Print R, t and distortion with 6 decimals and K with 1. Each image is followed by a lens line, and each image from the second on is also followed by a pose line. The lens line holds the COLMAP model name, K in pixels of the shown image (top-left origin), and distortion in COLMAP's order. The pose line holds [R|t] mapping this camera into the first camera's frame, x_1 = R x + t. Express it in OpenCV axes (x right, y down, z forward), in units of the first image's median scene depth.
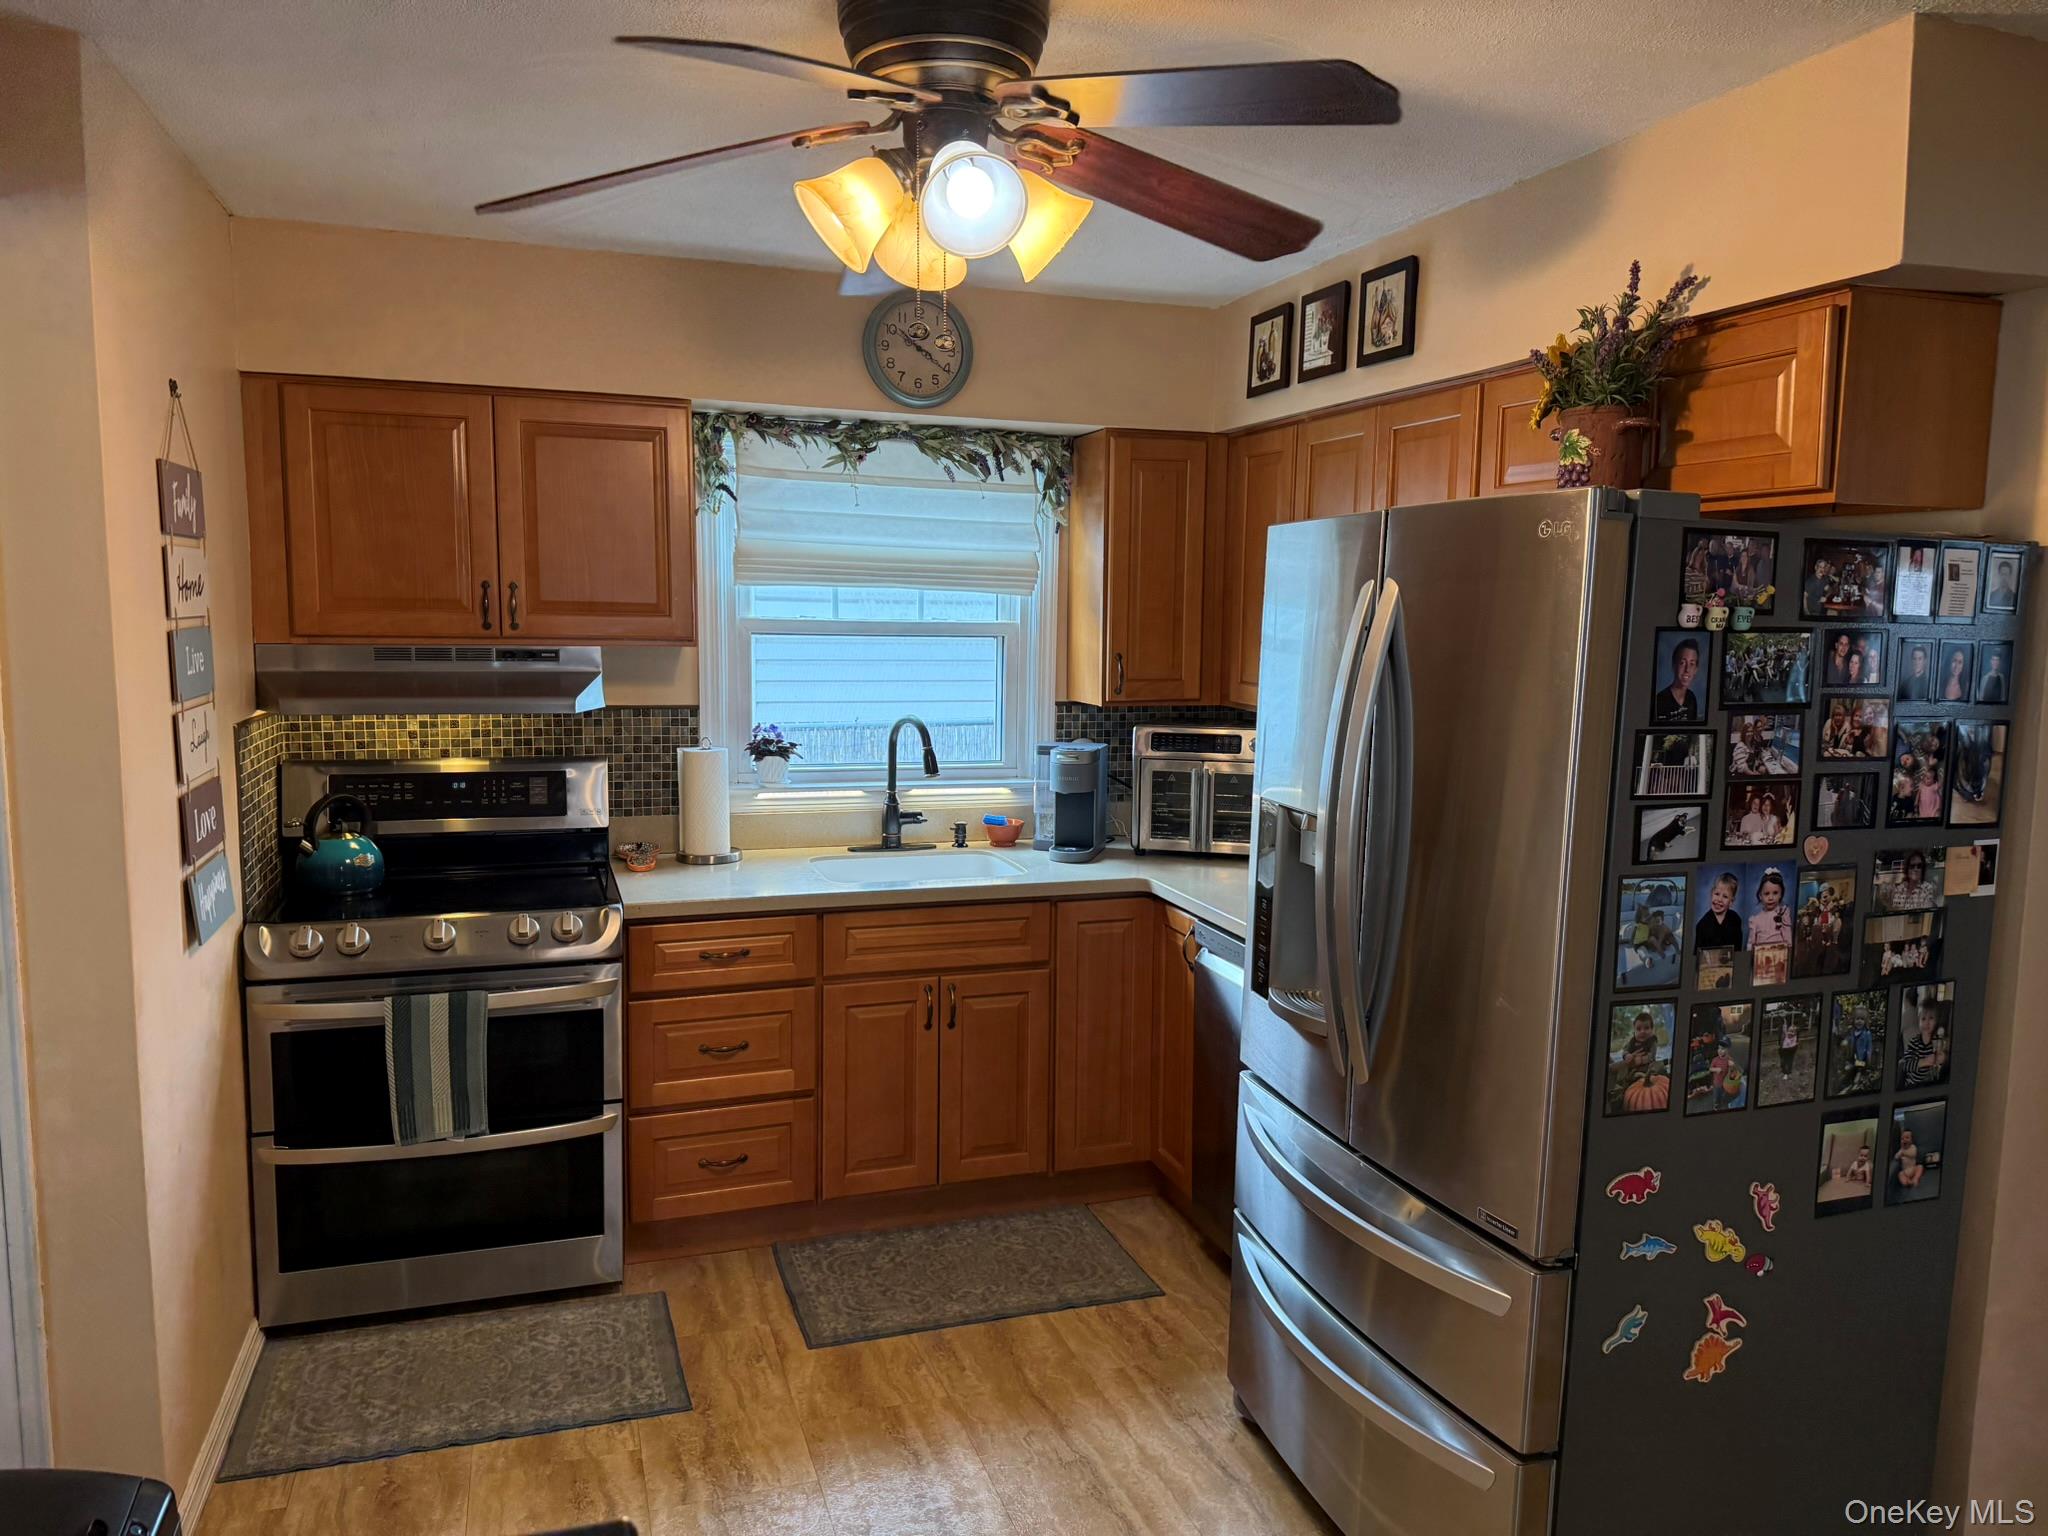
lens RADIAL K [[1451.8, 0, 1024.8], [0, 1451.8, 765.9], [0, 0, 1]] dist [0.027790, -0.019900]
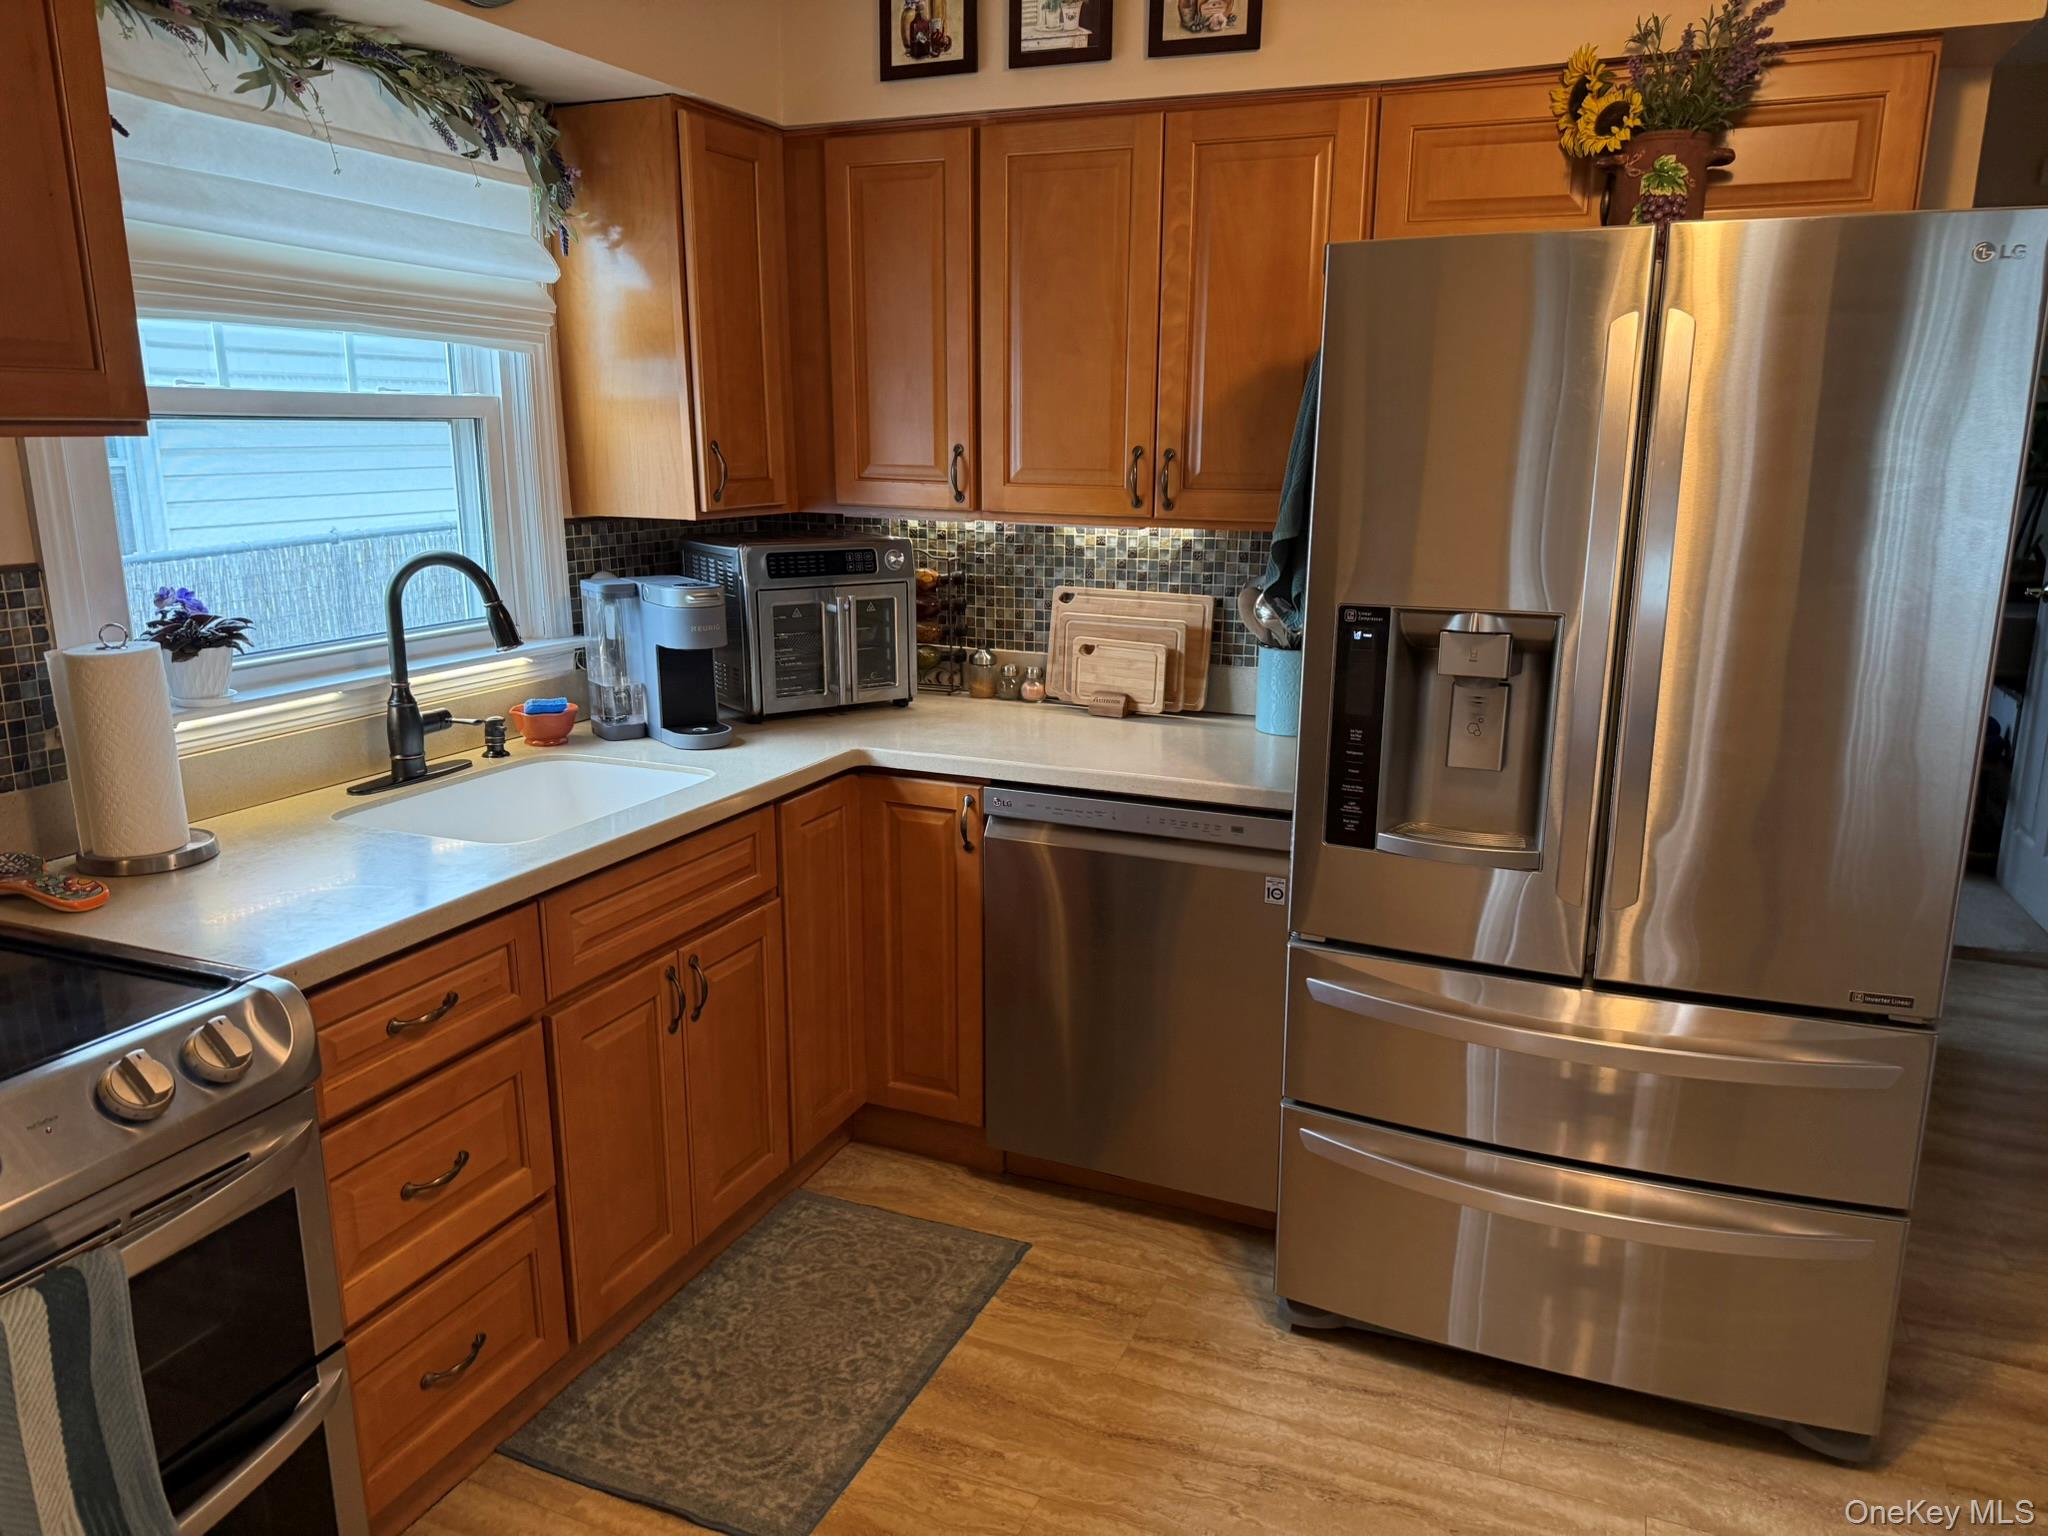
lens RADIAL K [[1451.8, 0, 1031.3], [0, 1451.8, 782.6], [0, 0, 1]] dist [0.027790, -0.019900]
pose [[0.654030, -0.189430, 0.732367, -0.411673], [0.087871, 0.980610, 0.175167, -0.027936], [-0.751348, -0.050211, 0.657993, 0.445908]]
